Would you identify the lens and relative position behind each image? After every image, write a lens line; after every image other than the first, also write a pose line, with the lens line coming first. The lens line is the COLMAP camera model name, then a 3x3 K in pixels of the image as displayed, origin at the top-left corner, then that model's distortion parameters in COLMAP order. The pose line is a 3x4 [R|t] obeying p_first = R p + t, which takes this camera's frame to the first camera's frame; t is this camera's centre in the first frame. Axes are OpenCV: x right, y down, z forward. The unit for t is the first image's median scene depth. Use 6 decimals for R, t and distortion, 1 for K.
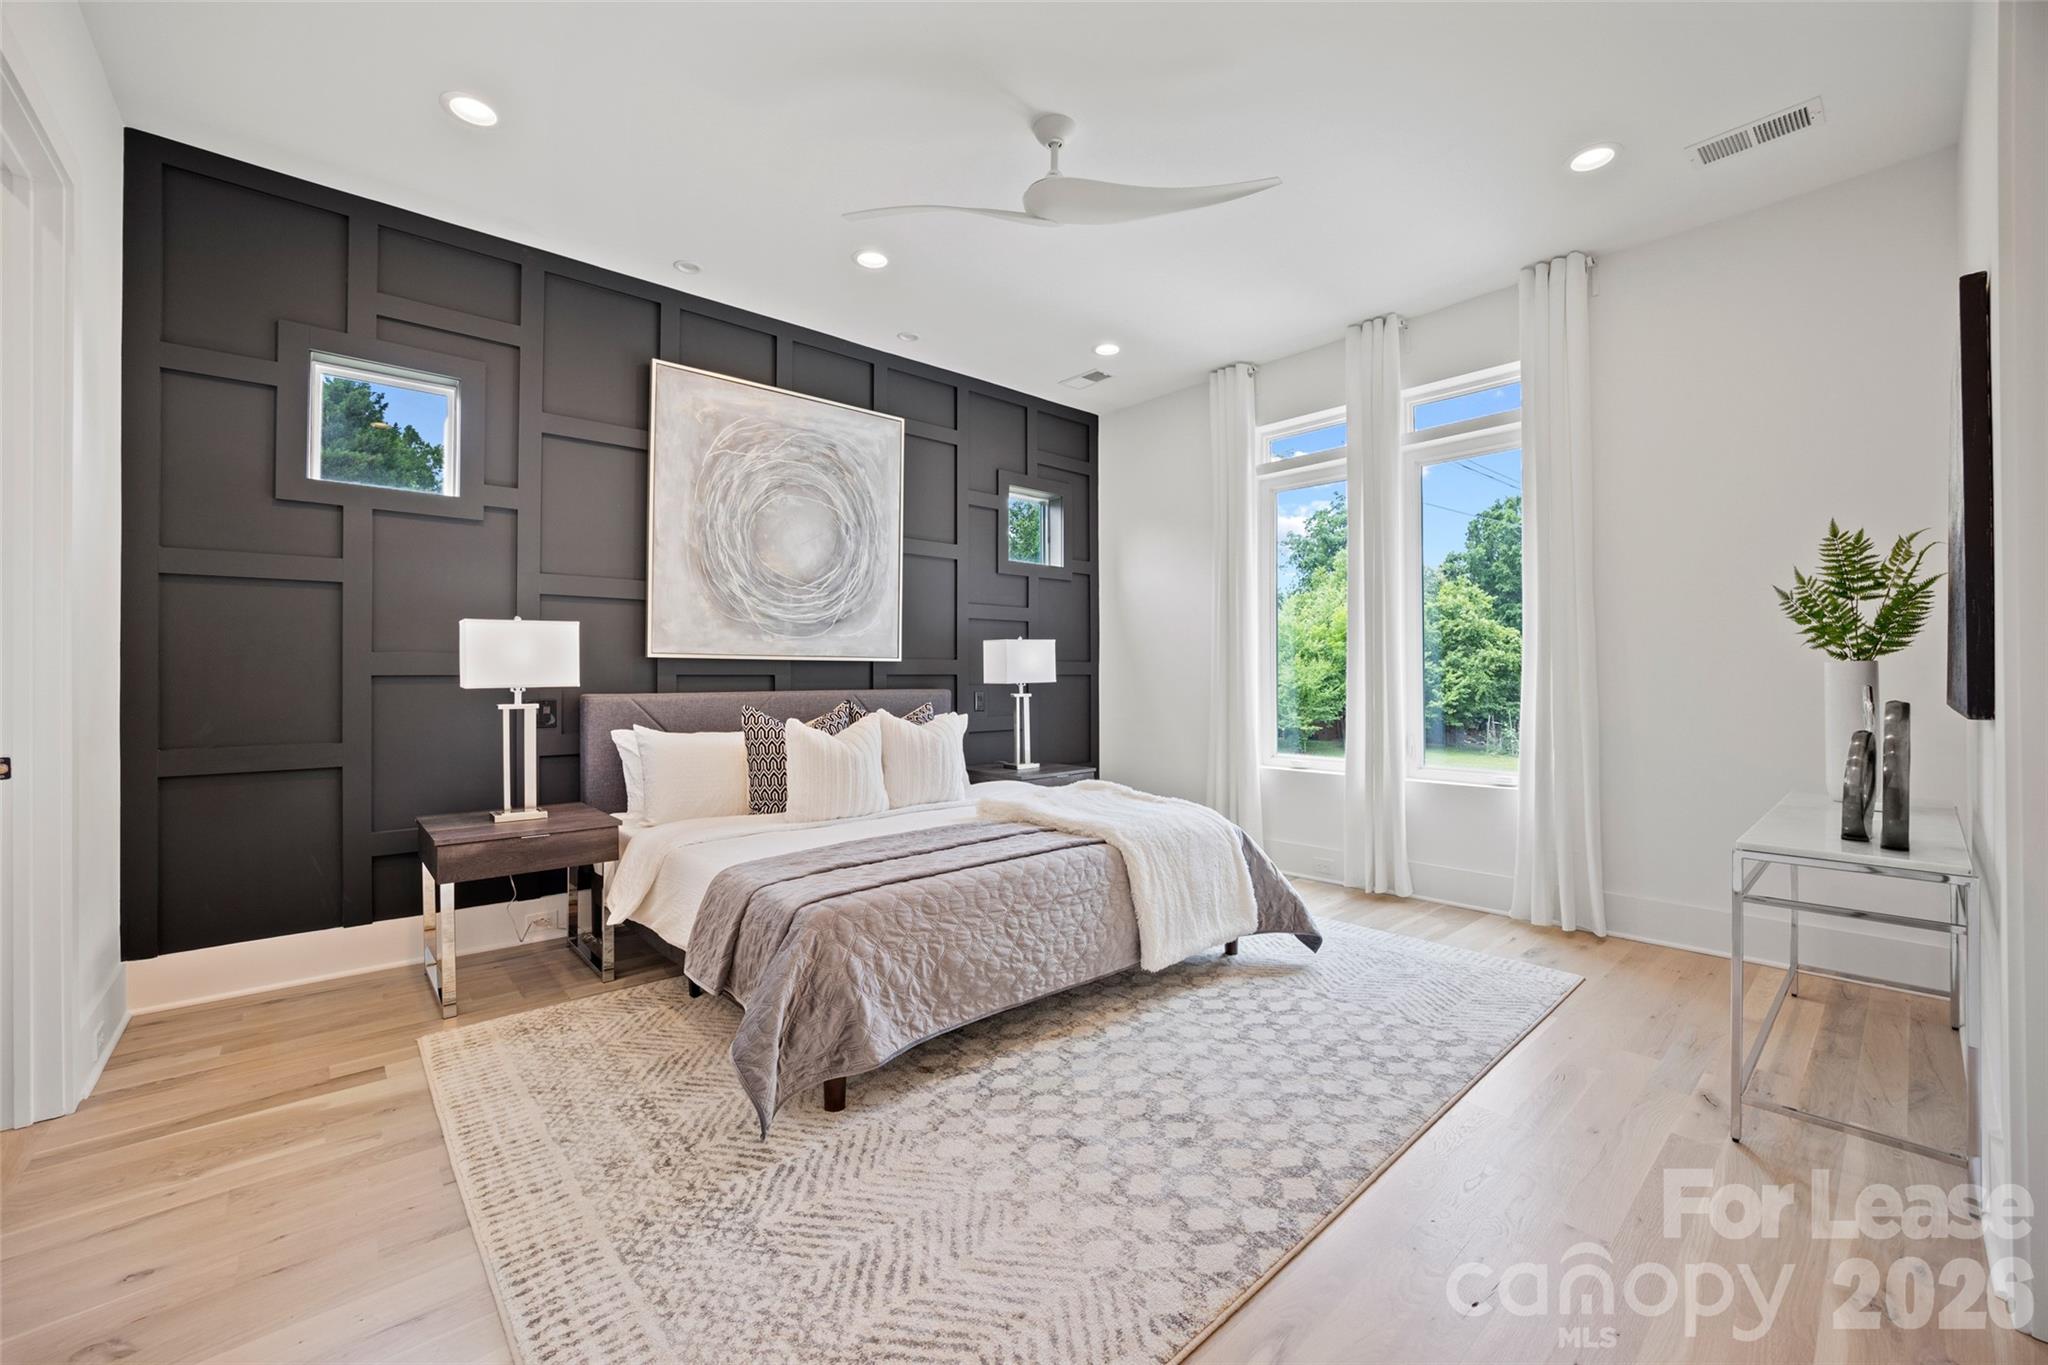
lens RADIAL K [[796.0, 0, 1027.6], [0, 796.0, 673.2], [0, 0, 1]] dist [-0.049482, 0.012932]
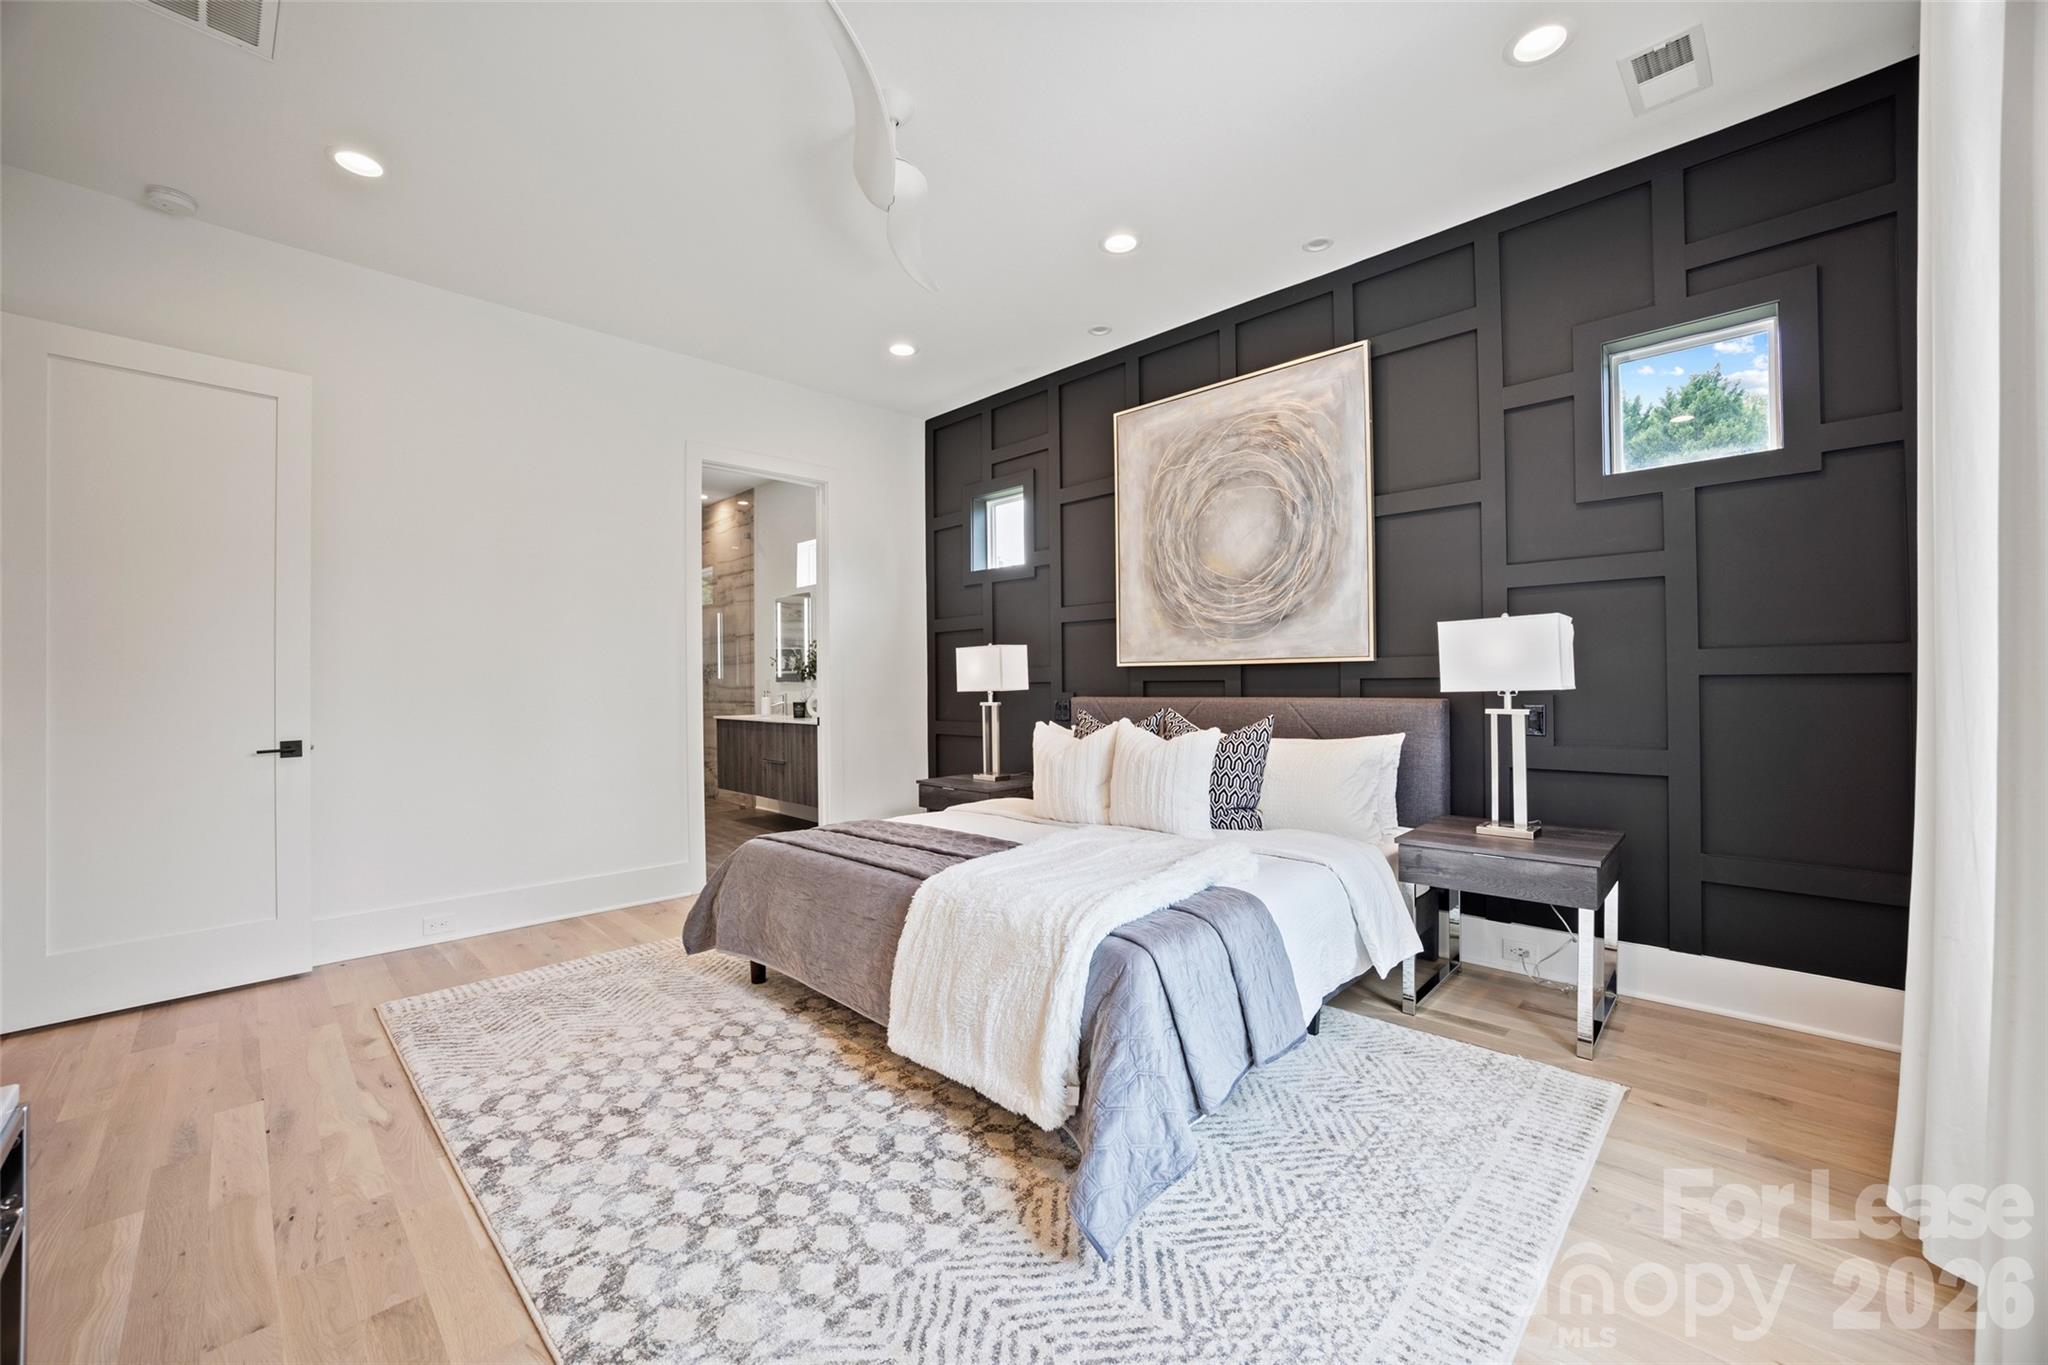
lens RADIAL K [[796.0, 0, 1027.6], [0, 796.0, 673.2], [0, 0, 1]] dist [-0.049482, 0.012932]
pose [[0.085942, -0.014720, -0.996191, 0.645122], [0.010448, 0.999849, -0.013873, 0.004440], [0.996245, -0.009216, 0.086083, 0.707542]]
